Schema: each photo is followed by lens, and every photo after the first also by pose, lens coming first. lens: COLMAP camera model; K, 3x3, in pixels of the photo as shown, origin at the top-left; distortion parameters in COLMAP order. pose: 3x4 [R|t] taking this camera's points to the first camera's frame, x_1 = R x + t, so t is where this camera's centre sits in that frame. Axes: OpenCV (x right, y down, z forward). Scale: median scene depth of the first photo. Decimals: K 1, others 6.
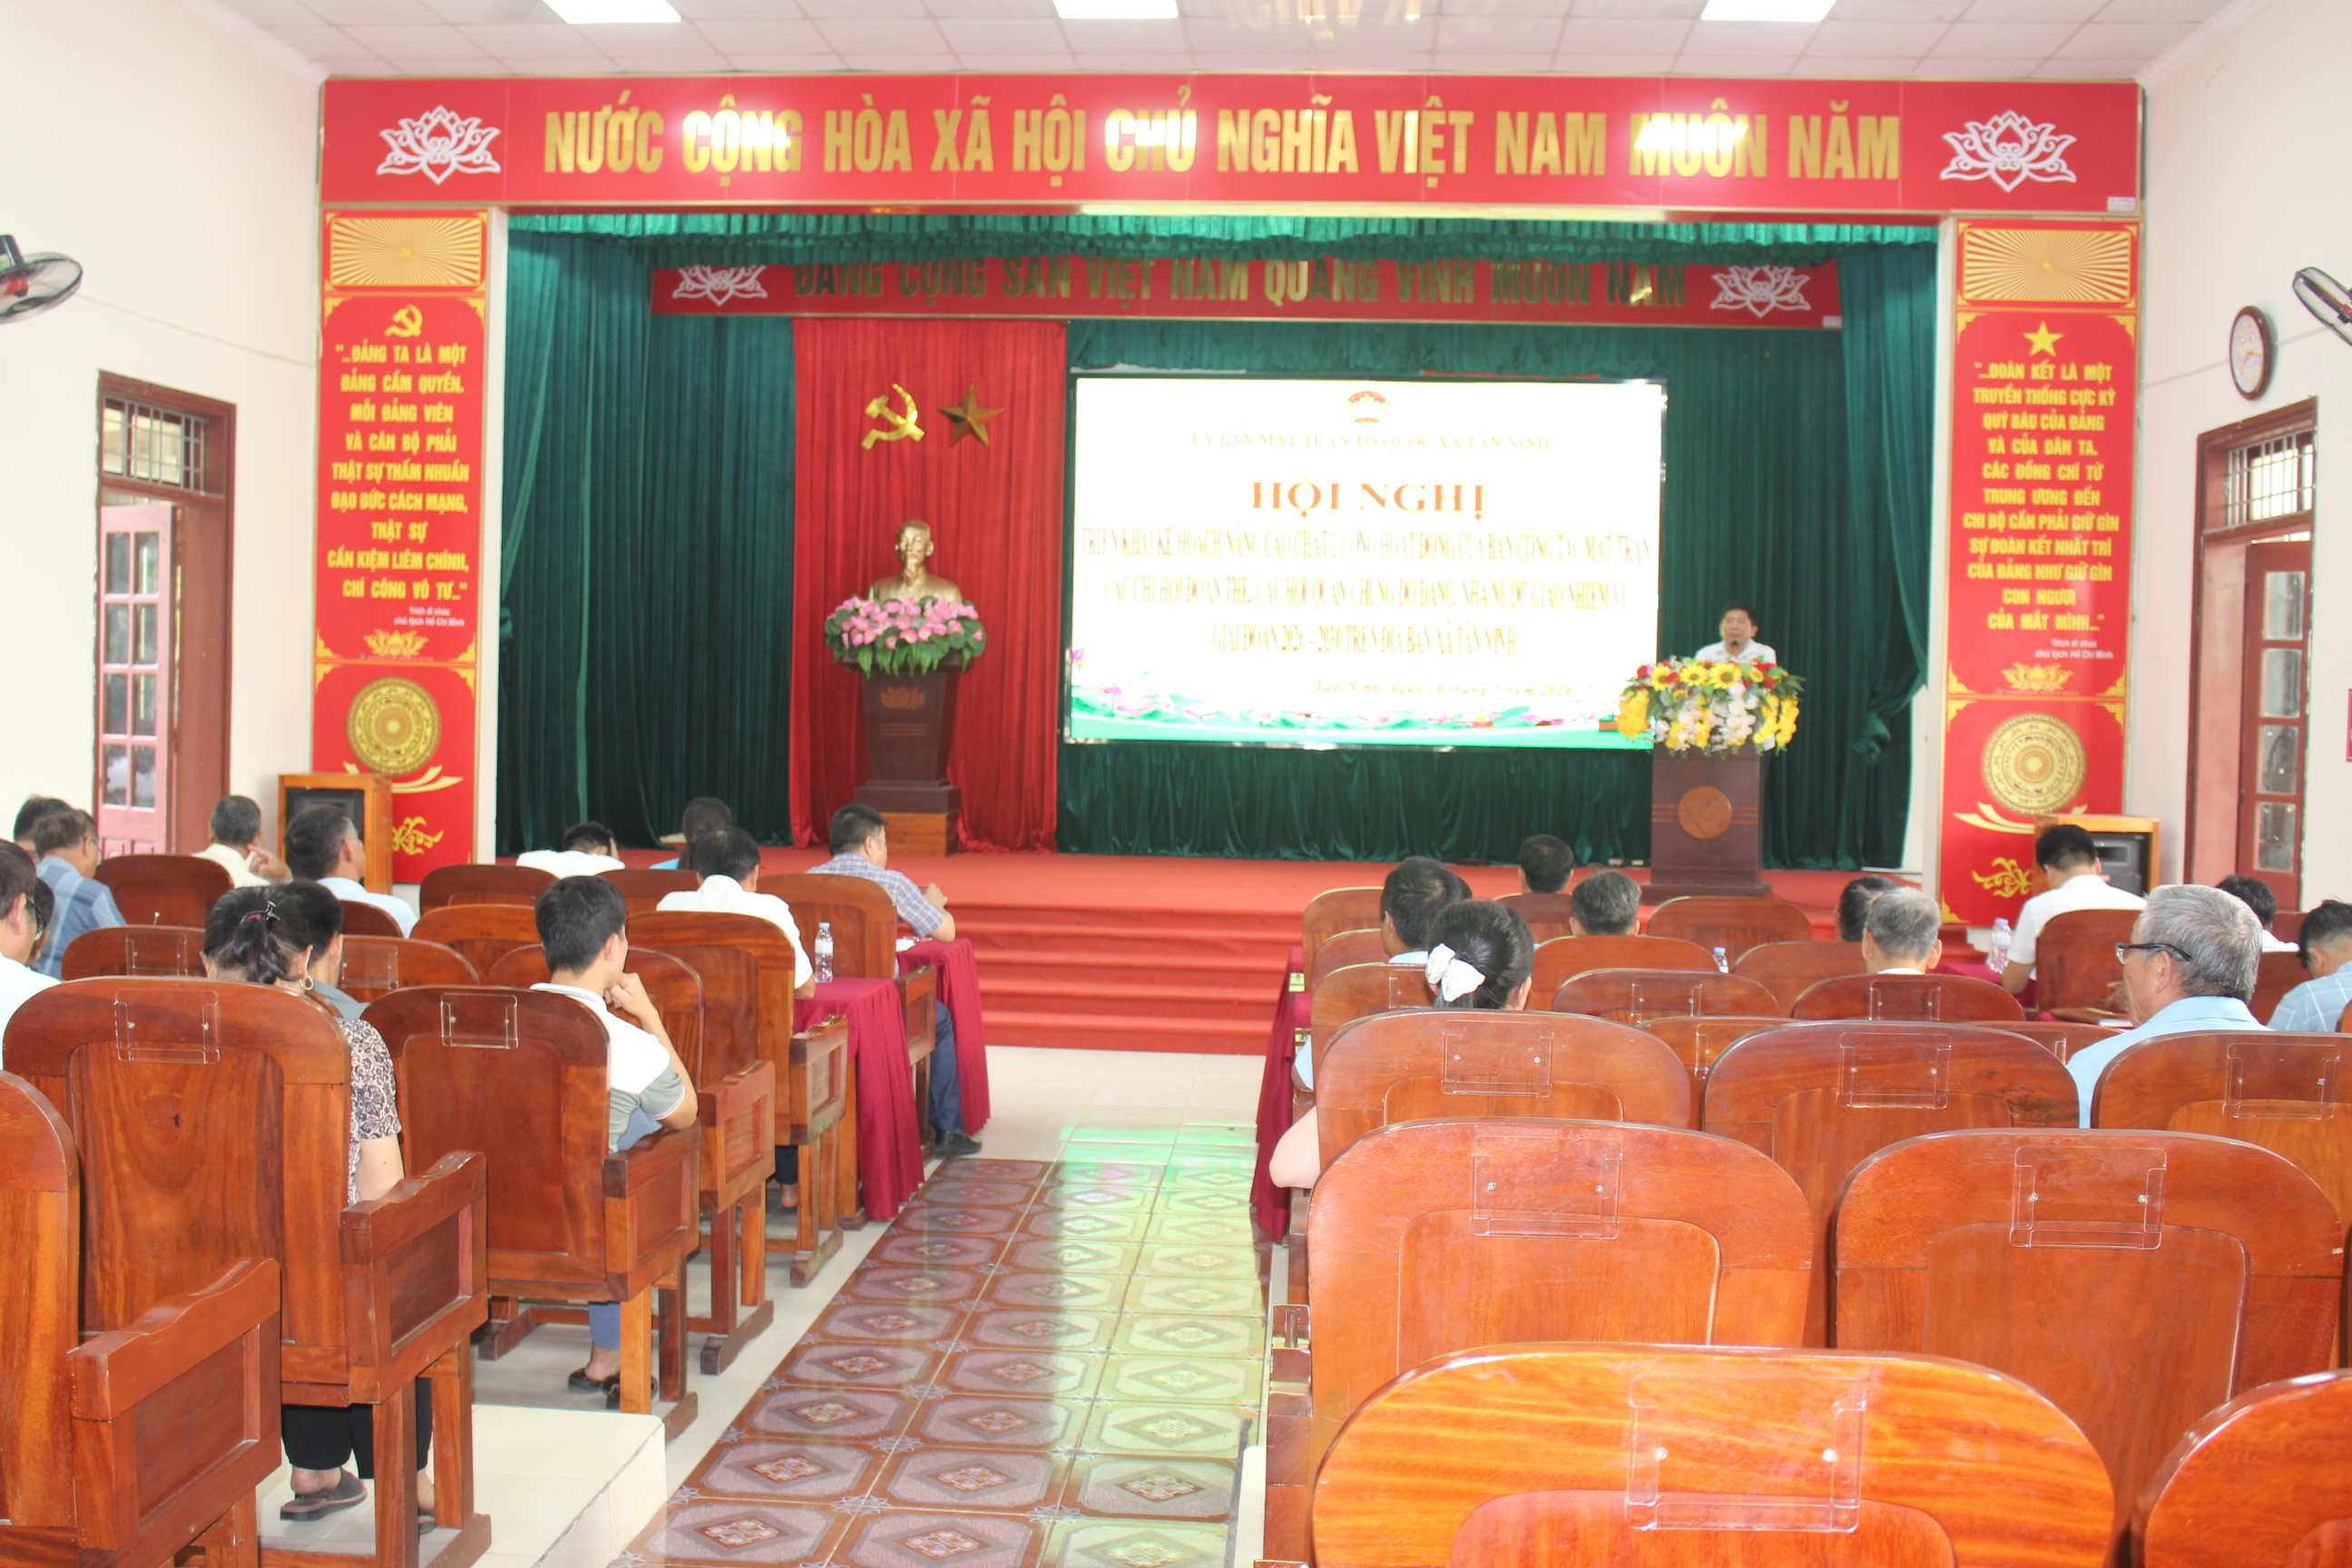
lens RADIAL K [[2472.1, 0, 1165.9], [0, 2472.1, 779.9], [0, 0, 1]] dist [-0.162487, 0.136833]
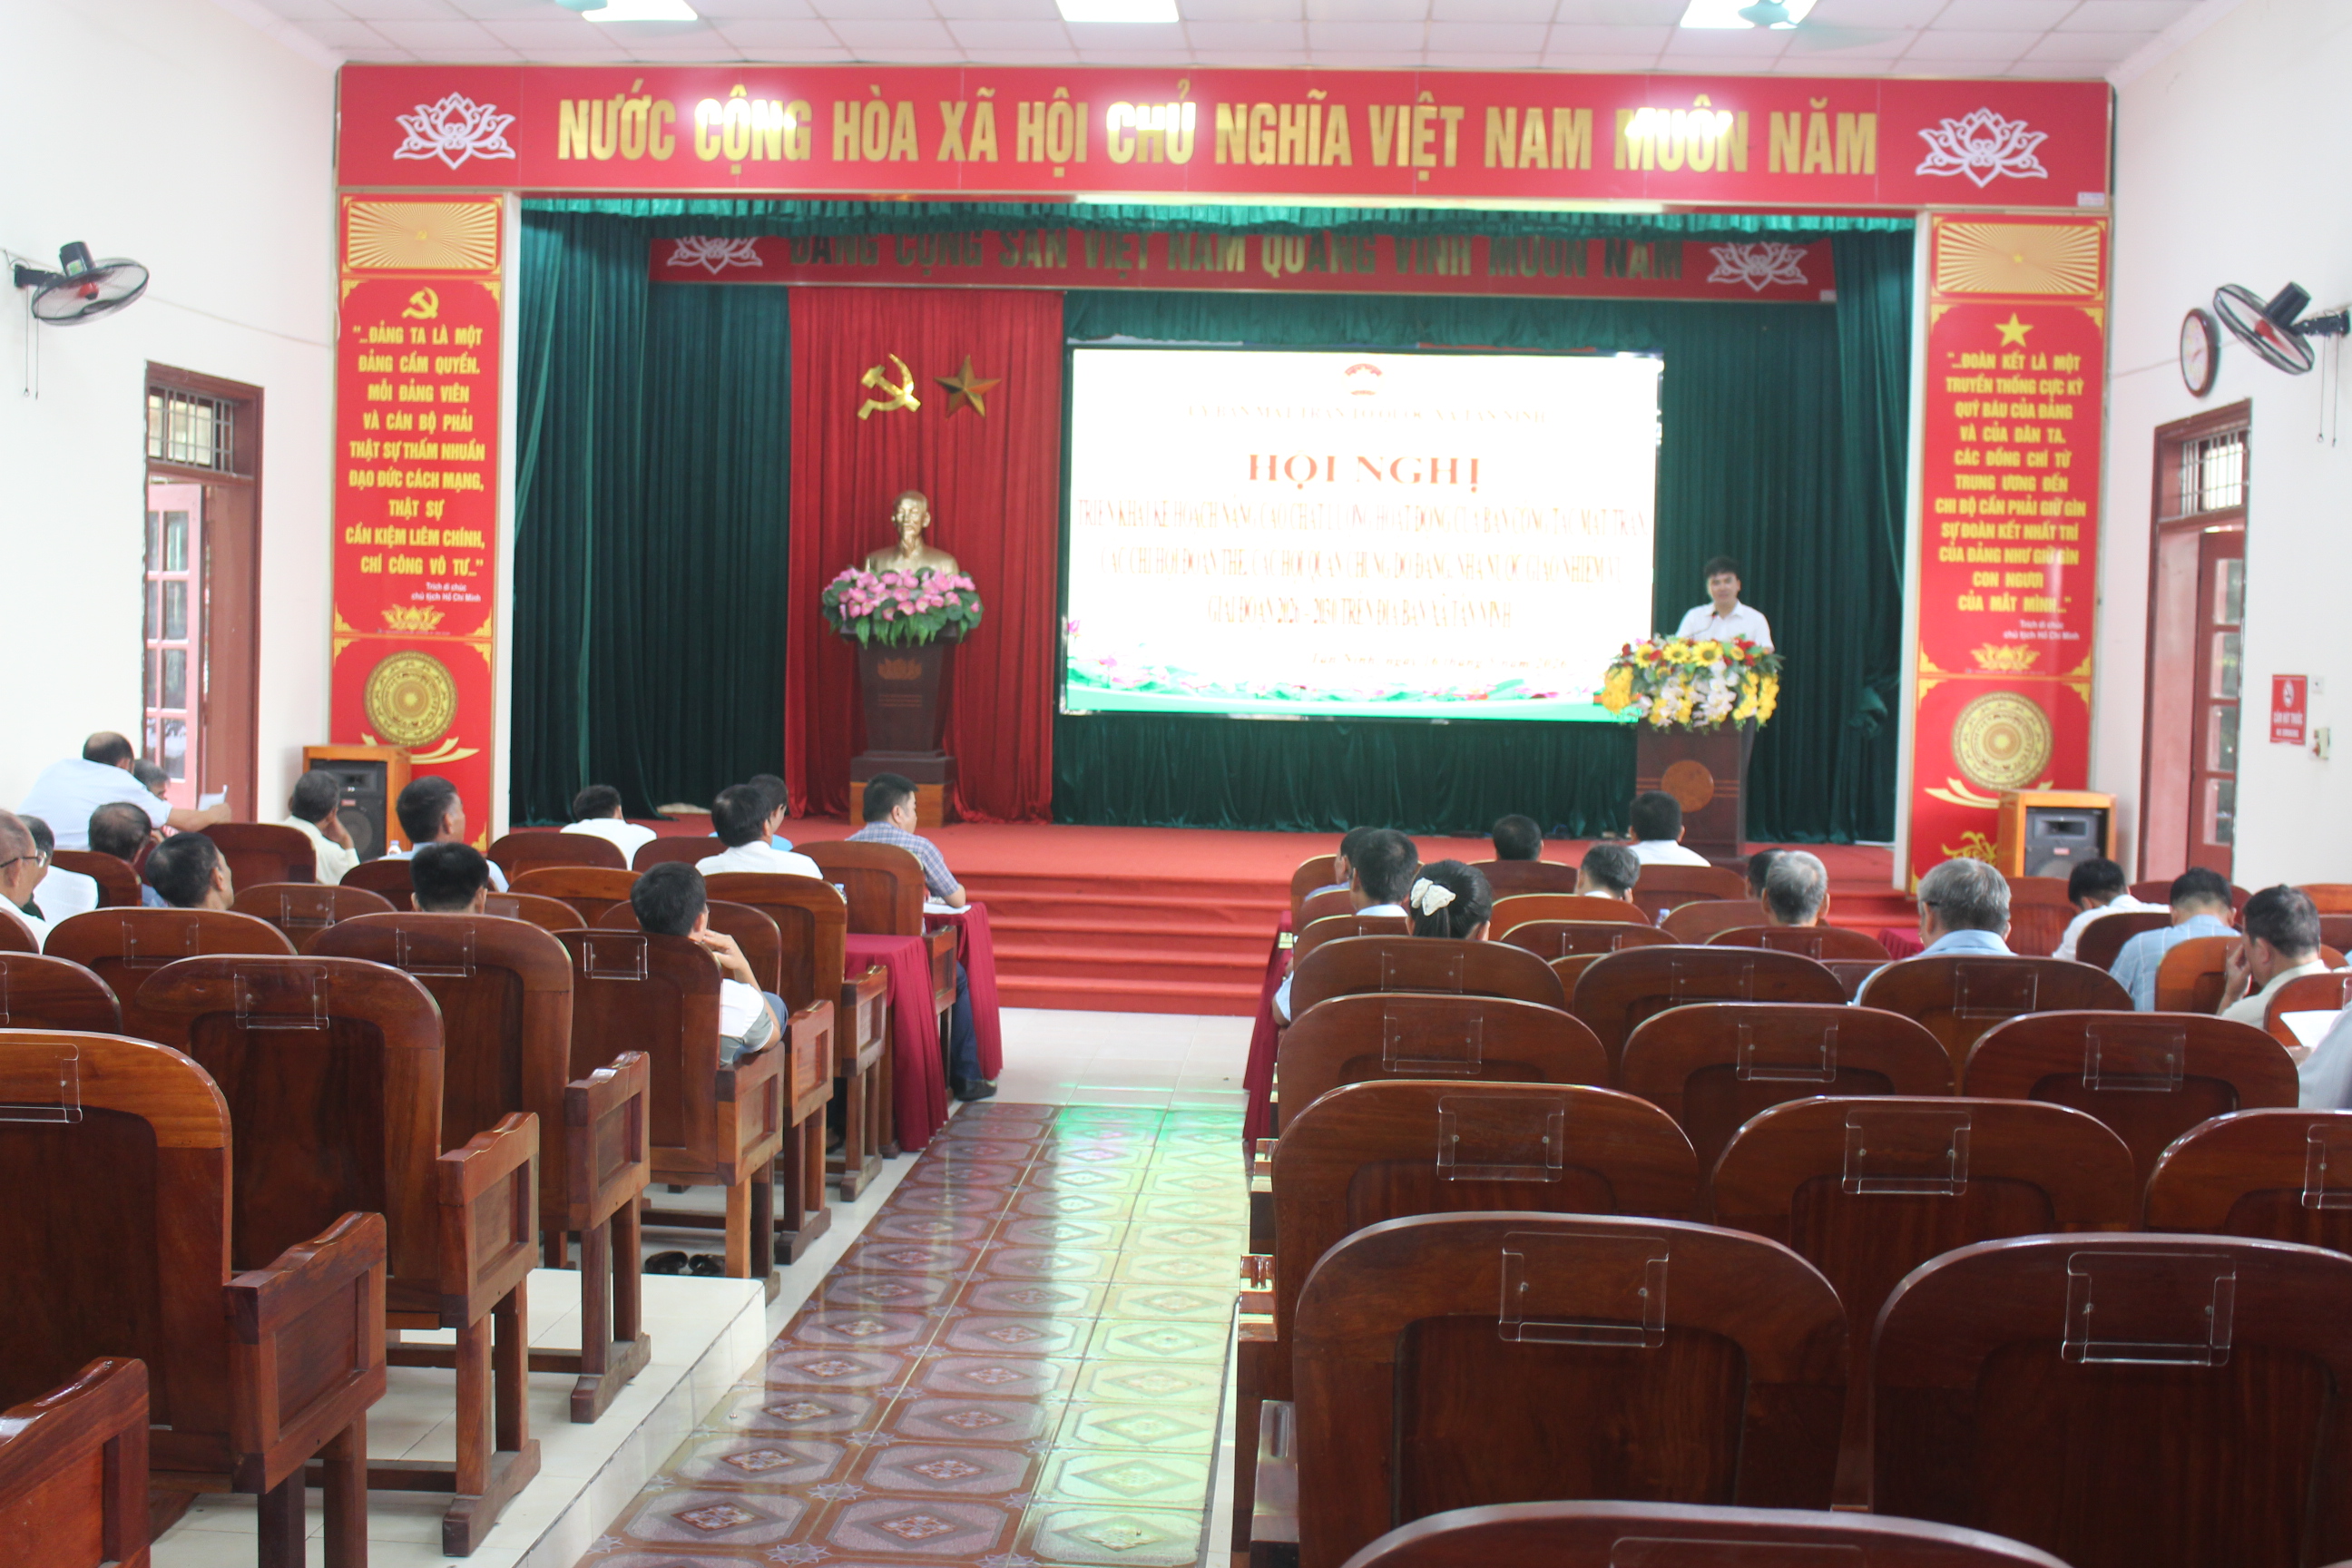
lens RADIAL K [[4108.4, 0, 1171.4], [0, 4108.4, 772.8], [0, 0, 1]] dist [-0.204238, 0.015414]
pose [[0.999909, 0.002812, 0.013201, -0.019424], [-0.003022, 0.999869, 0.015925, -0.019390], [-0.013155, -0.015964, 0.999786, -0.723566]]
